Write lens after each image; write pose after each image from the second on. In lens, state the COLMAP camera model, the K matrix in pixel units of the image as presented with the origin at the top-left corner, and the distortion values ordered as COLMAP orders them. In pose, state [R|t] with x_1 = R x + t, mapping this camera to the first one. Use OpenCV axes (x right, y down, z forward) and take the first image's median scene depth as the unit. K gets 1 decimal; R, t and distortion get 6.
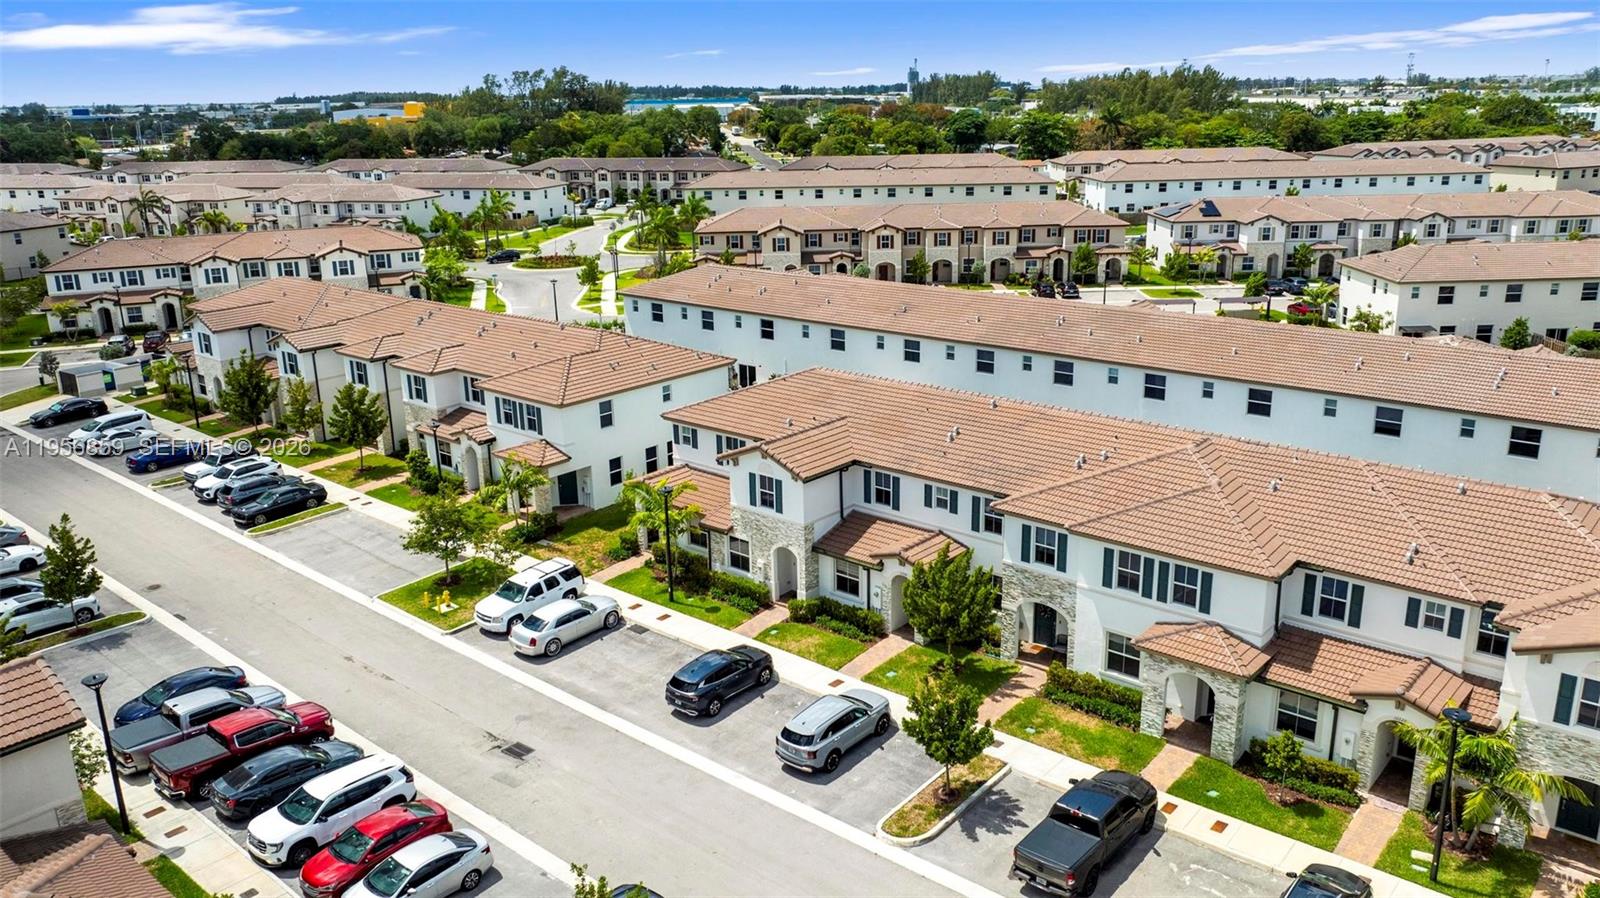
lens RADIAL K [[1190.1, 0, 805.8], [0, 1190.1, 454.6], [0, 0, 1]] dist [-0.011099, -0.002386]
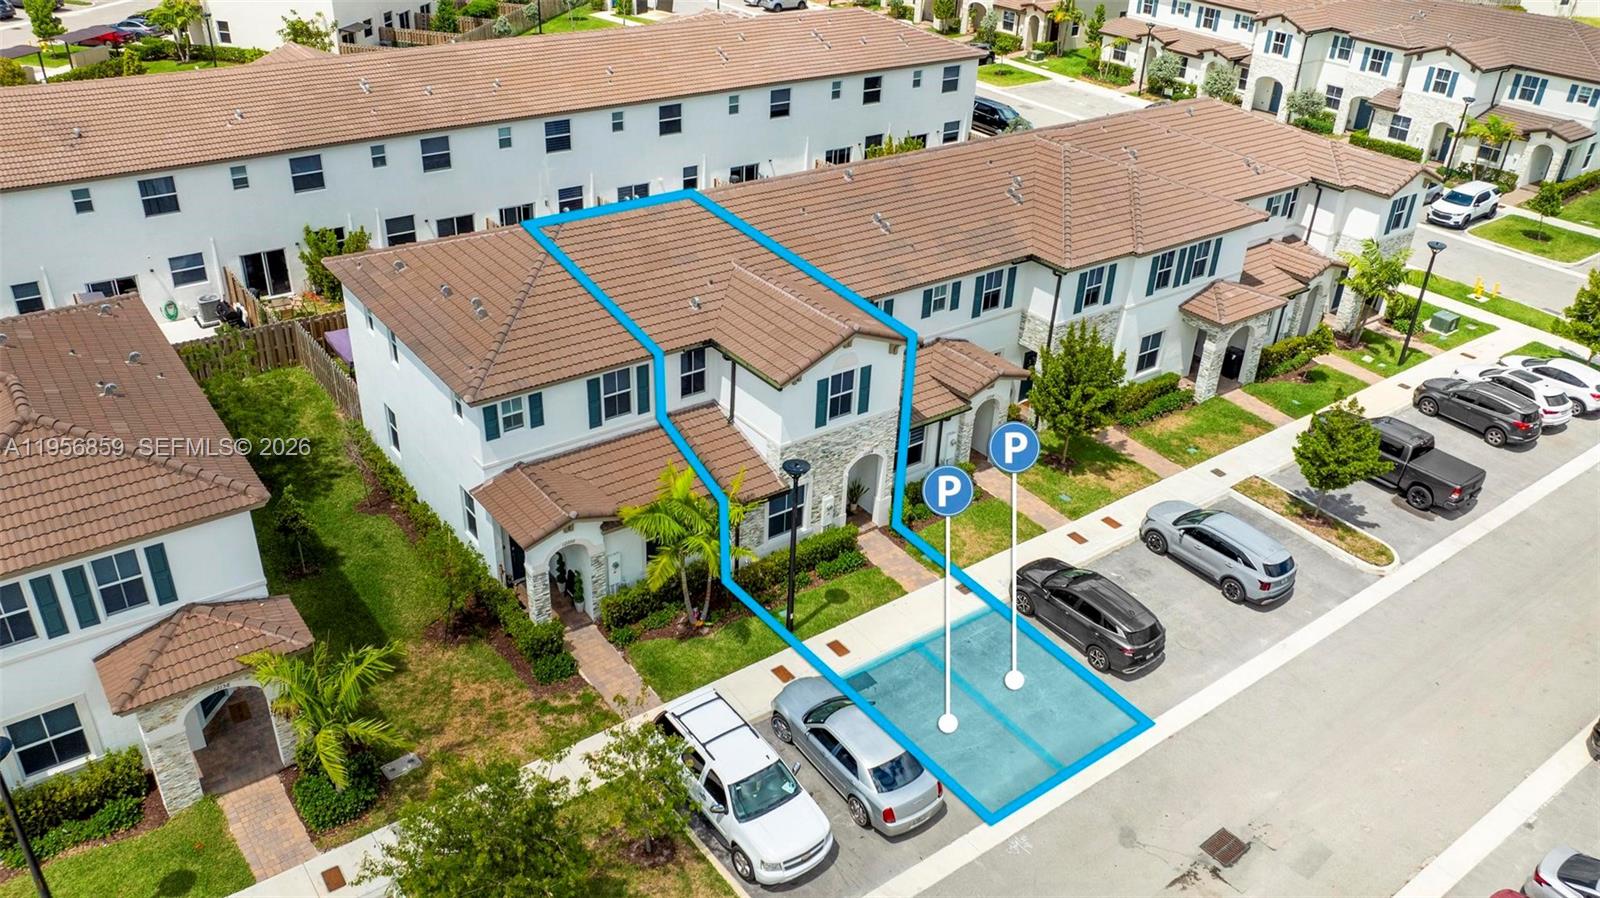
lens RADIAL K [[1213.7, 0, 805.0], [0, 1213.7, 452.6], [0, 0, 1]] dist [-0.018476, -0.005723]
pose [[0.215099, -0.464643, 0.858976, -0.601496], [0.241564, 0.877546, 0.414197, -0.213375], [-0.946245, 0.118405, 0.301000, 0.788605]]
